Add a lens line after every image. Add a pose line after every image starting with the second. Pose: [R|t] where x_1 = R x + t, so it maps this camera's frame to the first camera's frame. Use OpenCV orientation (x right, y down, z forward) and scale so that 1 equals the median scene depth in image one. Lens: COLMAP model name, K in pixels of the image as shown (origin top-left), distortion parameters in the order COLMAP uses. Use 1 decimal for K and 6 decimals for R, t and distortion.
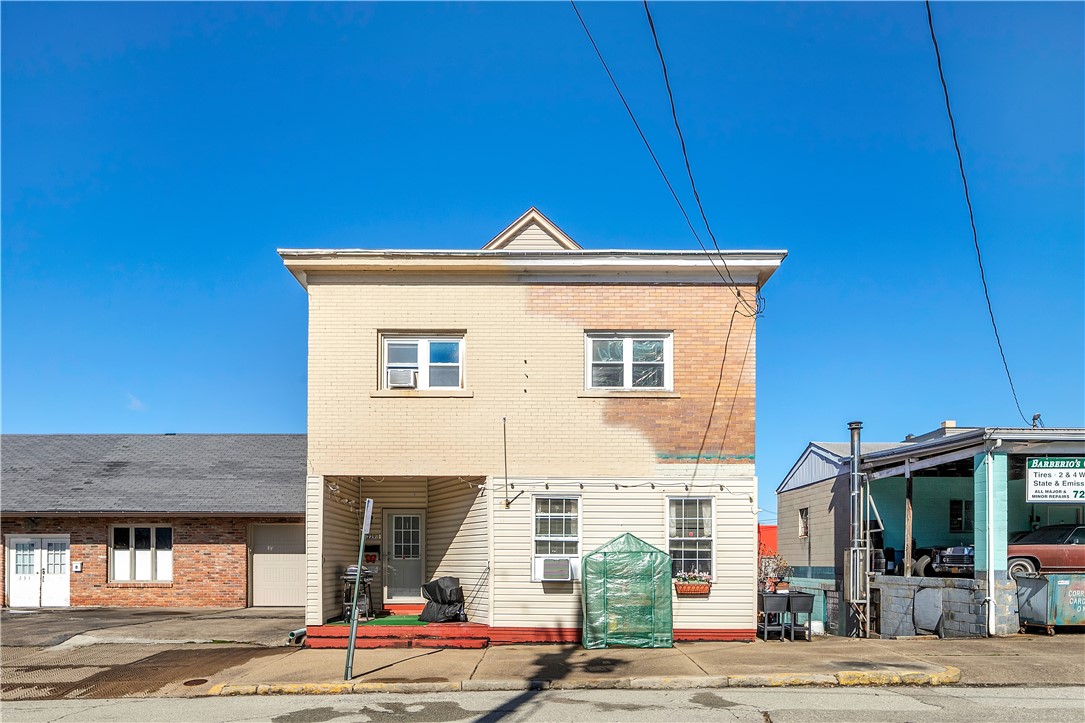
lens RADIAL K [[744.6, 0, 508.7], [0, 744.6, 399.8], [0, 0, 1]] dist [0.002388, 0.000659]
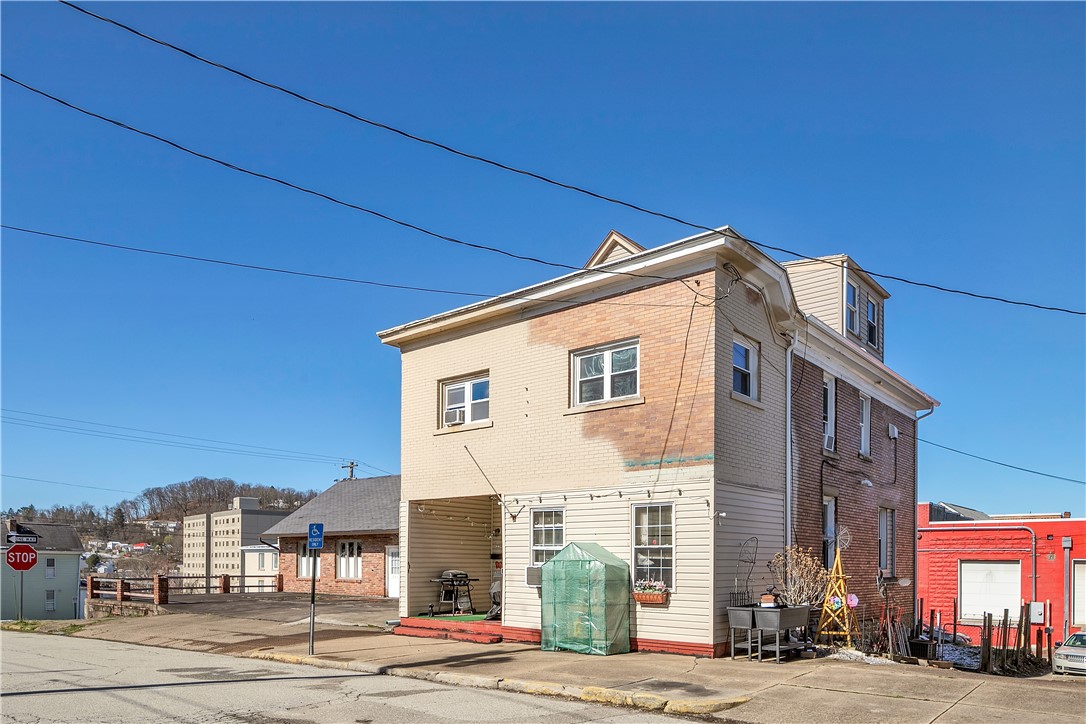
lens RADIAL K [[732.8, 0, 560.3], [0, 732.8, 393.0], [0, 0, 1]] dist [0.003144, -0.000083]
pose [[0.770846, -0.141081, -0.621203, 0.744004], [0.131936, 0.989381, -0.060978, 0.028246], [0.623209, -0.034954, 0.781274, 0.172031]]
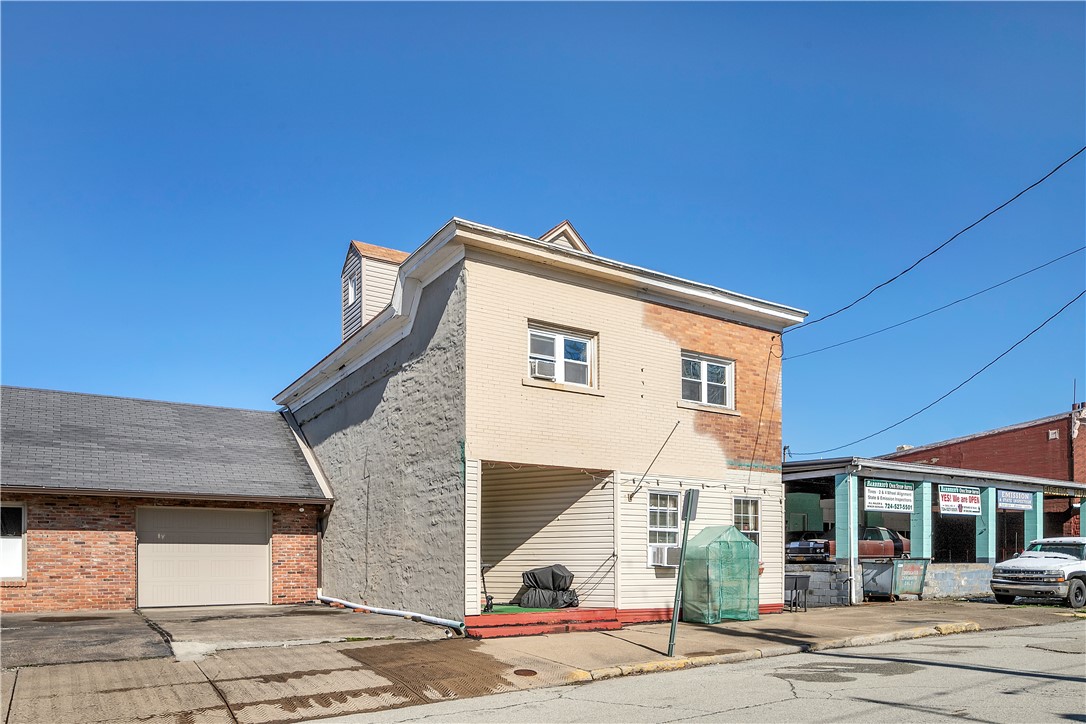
lens RADIAL K [[732.8, 0, 560.3], [0, 732.8, 393.0], [0, 0, 1]] dist [0.003144, -0.000083]
pose [[0.843092, 0.115604, 0.525197, -0.649397], [-0.111607, 0.992971, -0.039406, 0.039682], [-0.526061, -0.025393, 0.850068, 0.133443]]
